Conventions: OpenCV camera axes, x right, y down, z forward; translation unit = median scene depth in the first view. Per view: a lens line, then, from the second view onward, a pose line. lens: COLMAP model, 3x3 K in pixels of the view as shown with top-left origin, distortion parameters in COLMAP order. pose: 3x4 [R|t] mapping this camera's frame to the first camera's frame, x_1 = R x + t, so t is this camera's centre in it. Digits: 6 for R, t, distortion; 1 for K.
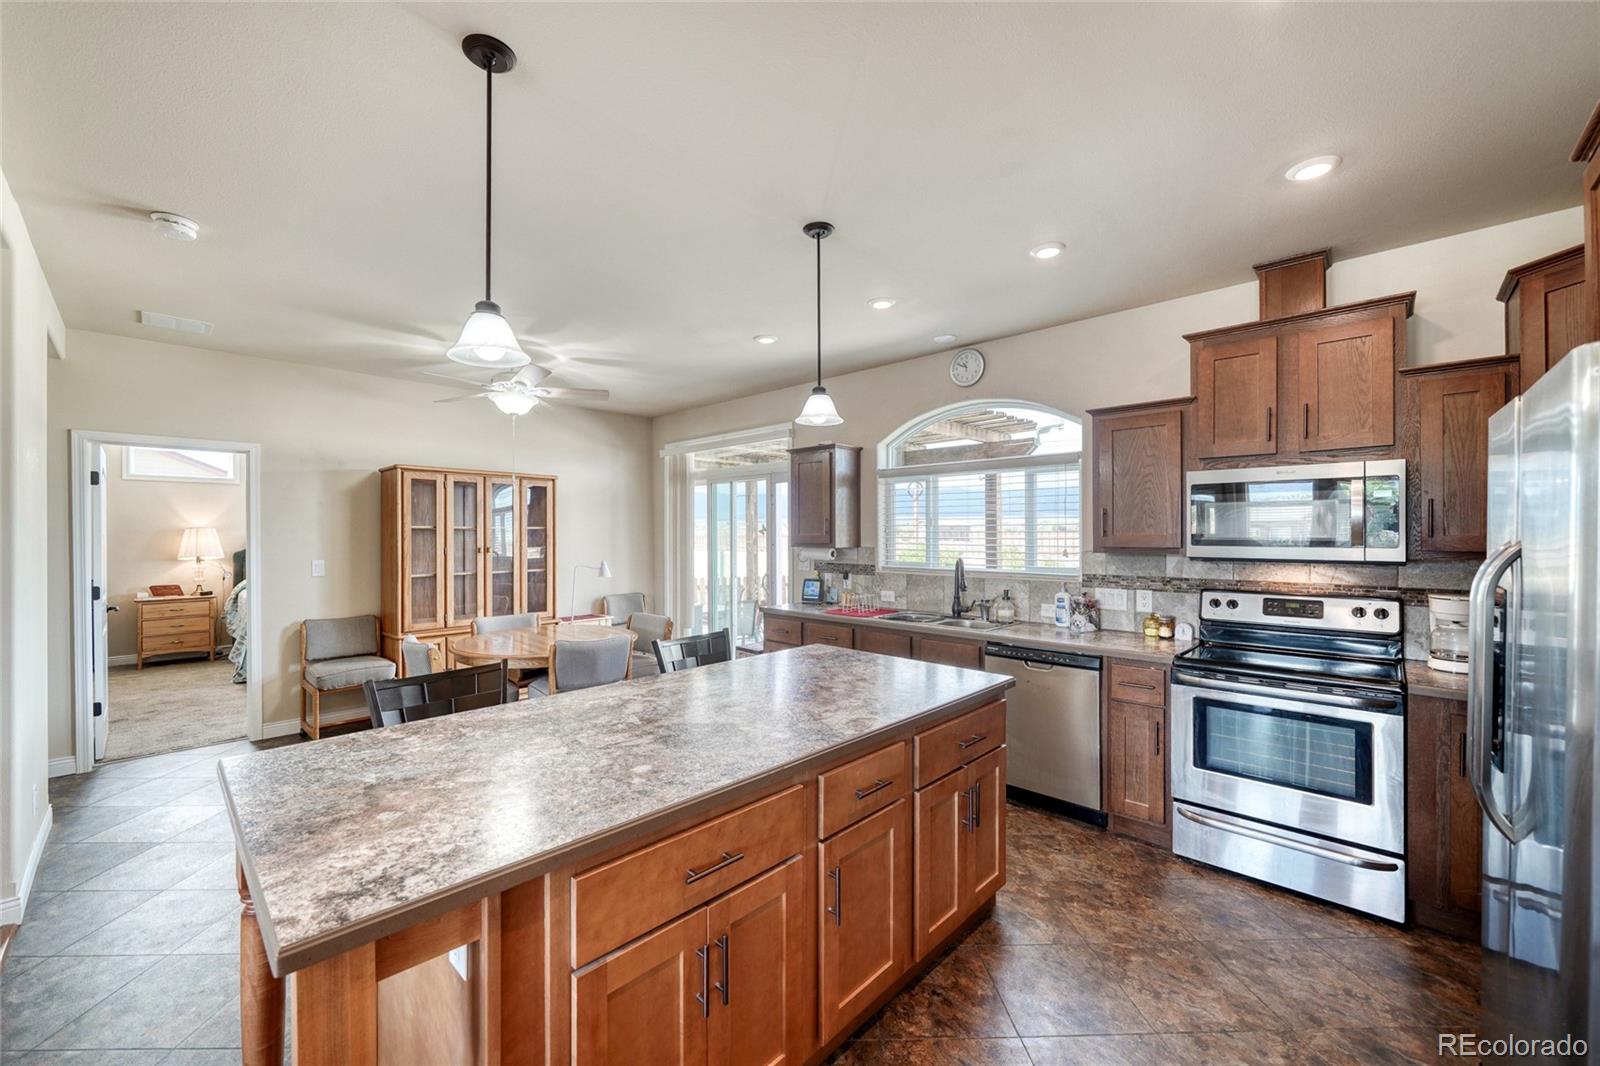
lens RADIAL K [[626.1, 0, 813.2], [0, 626.1, 532.7], [0, 0, 1]] dist [-0.001754, -0.001186]
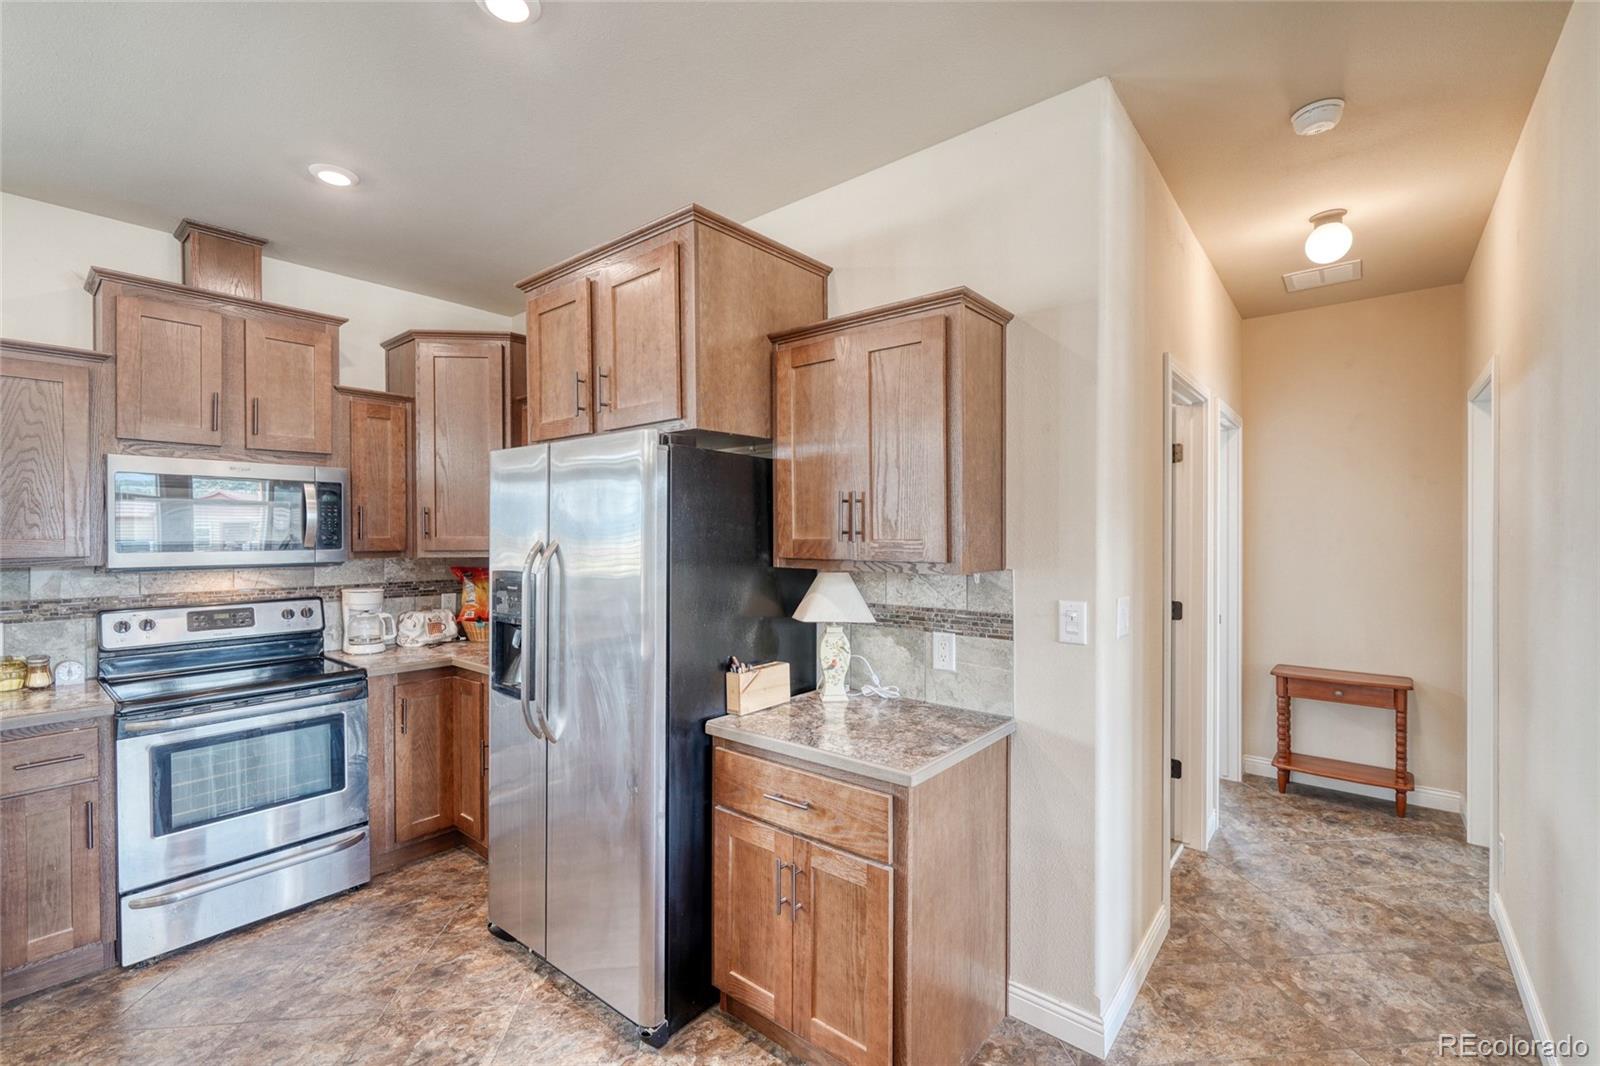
lens RADIAL K [[687.5, 0, 770.2], [0, 687.5, 536.9], [0, 0, 1]] dist [-0.002583, -0.000703]
pose [[-0.037696, -0.003291, 0.999284, -0.214235], [0.002420, 0.999991, 0.003385, 0.000569], [-0.999286, 0.002546, -0.037688, 0.213404]]
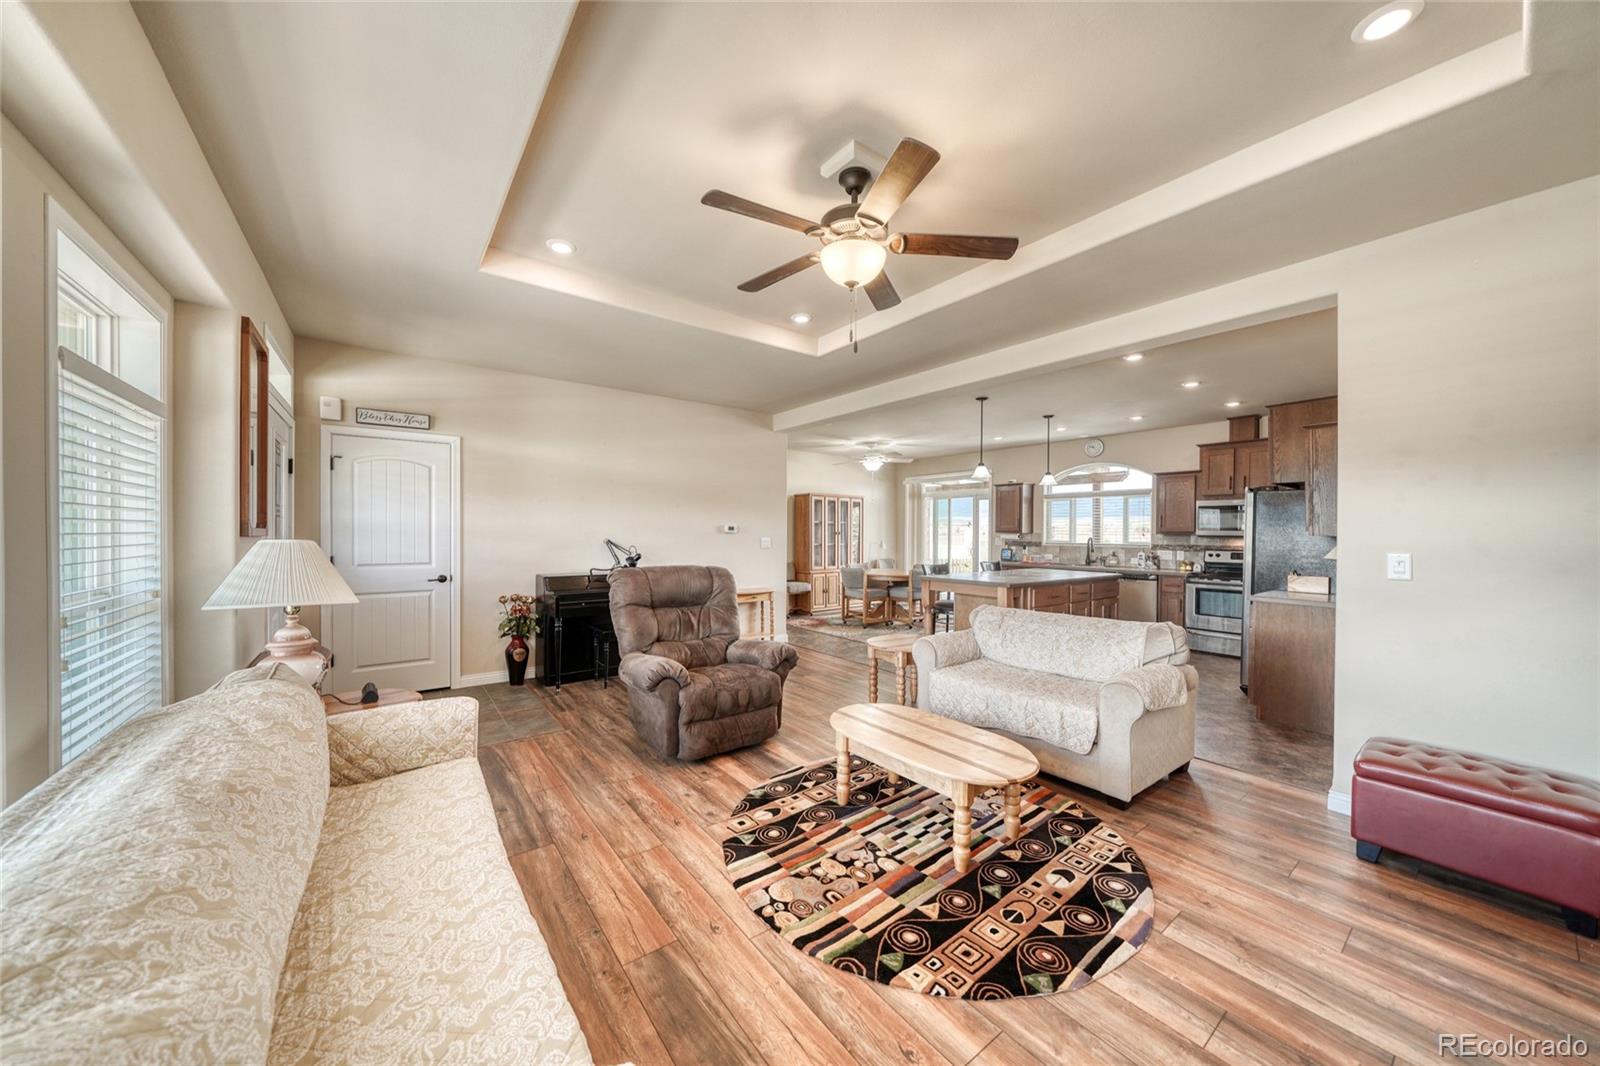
lens RADIAL K [[558.4, 0, 792.6], [0, 558.4, 536.1], [0, 0, 1]] dist [-0.004177, -0.000427]
pose [[0.982372, 0.010432, -0.186648, -0.495283], [-0.008548, 0.999904, 0.010893, 0.028306], [0.186744, -0.009105, 0.982367, -1.292969]]
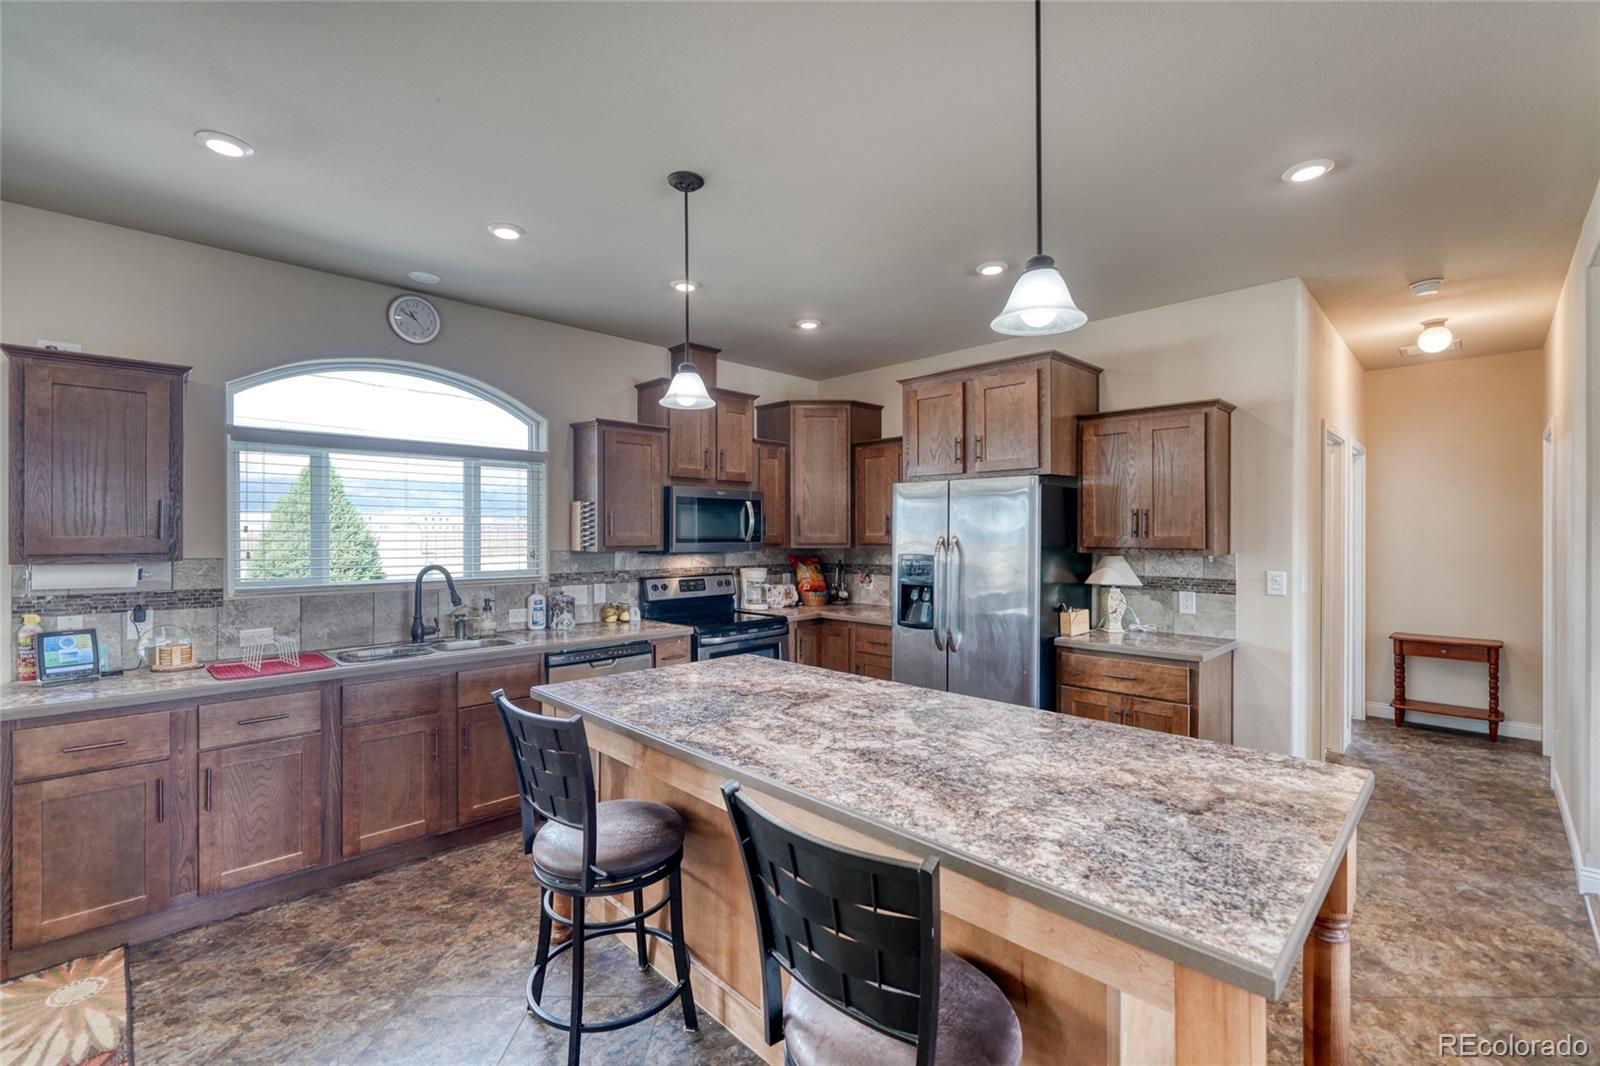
lens RADIAL K [[687.5, 0, 769.7], [0, 687.5, 533.9], [0, 0, 1]] dist [-0.002583, -0.000703]
pose [[0.053888, 0.000371, 0.998547, -0.701334], [0.000359, 1.000000, -0.000391, 0.001897], [-0.998547, 0.000380, 0.053888, 0.631627]]
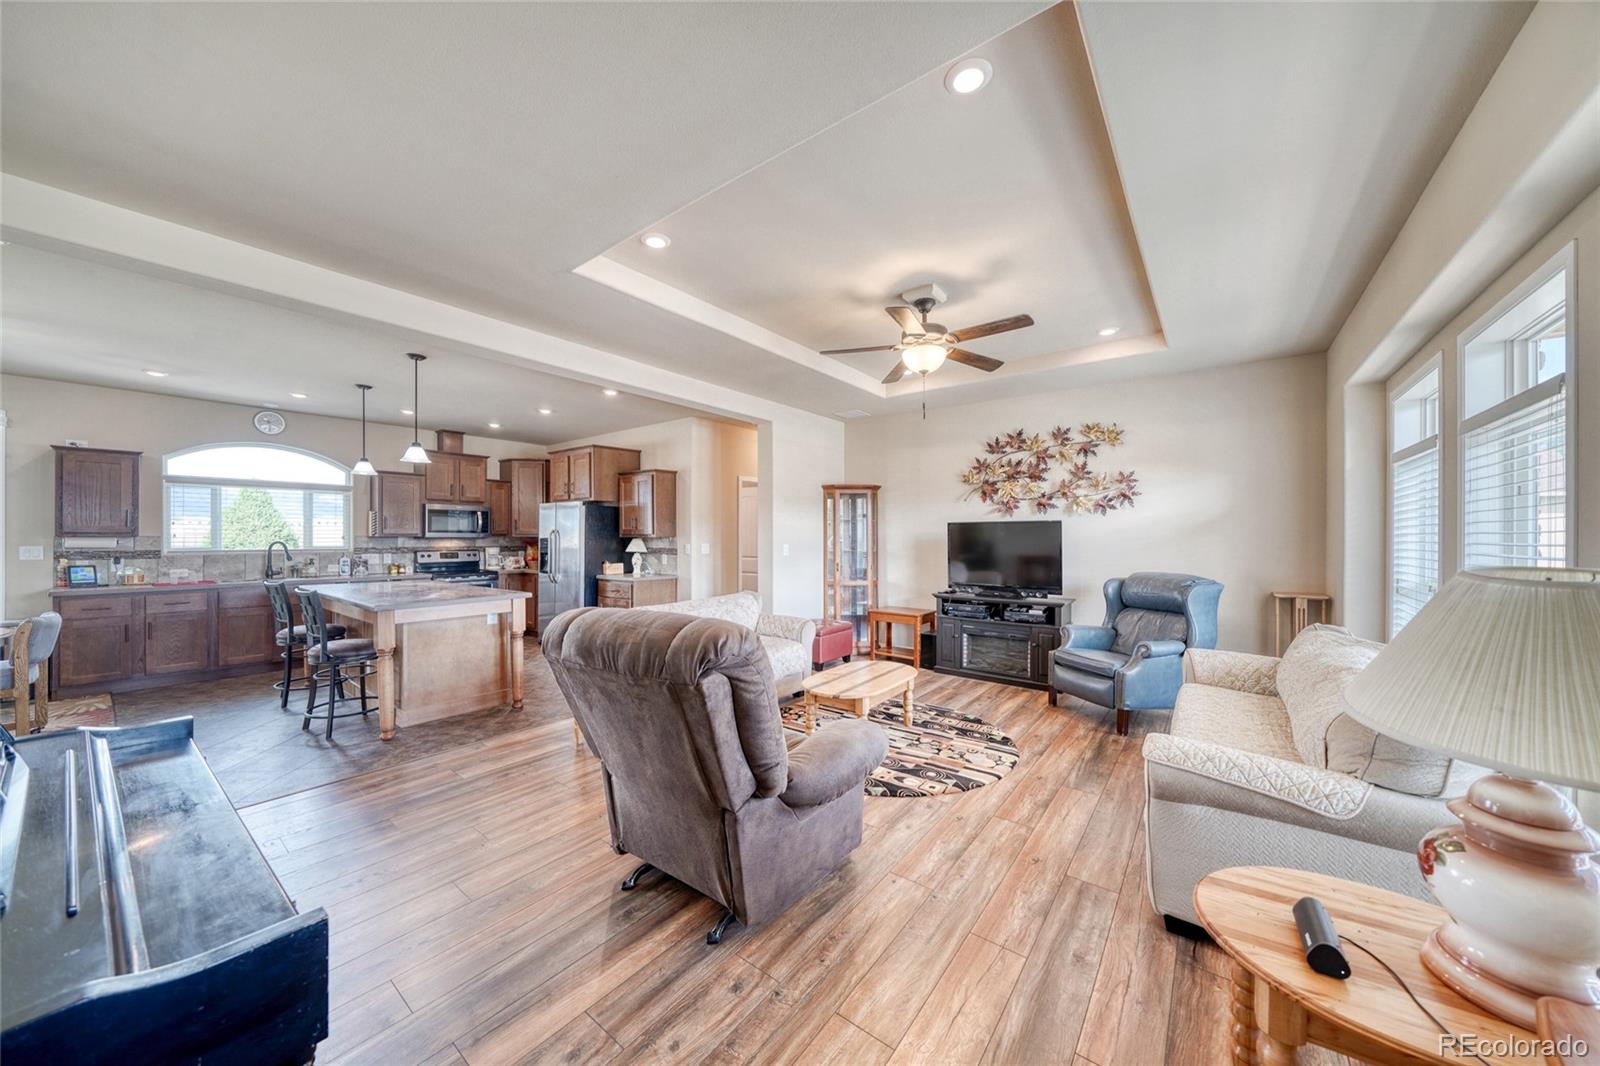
lens RADIAL K [[558.4, 0, 791.4], [0, 558.4, 536.2], [0, 0, 1]] dist [-0.004177, -0.000427]
pose [[-0.094736, 0.001156, 0.995502, -1.581003], [-0.001617, 0.999998, -0.001315, 0.030946], [-0.995501, -0.001734, -0.094734, -0.237757]]
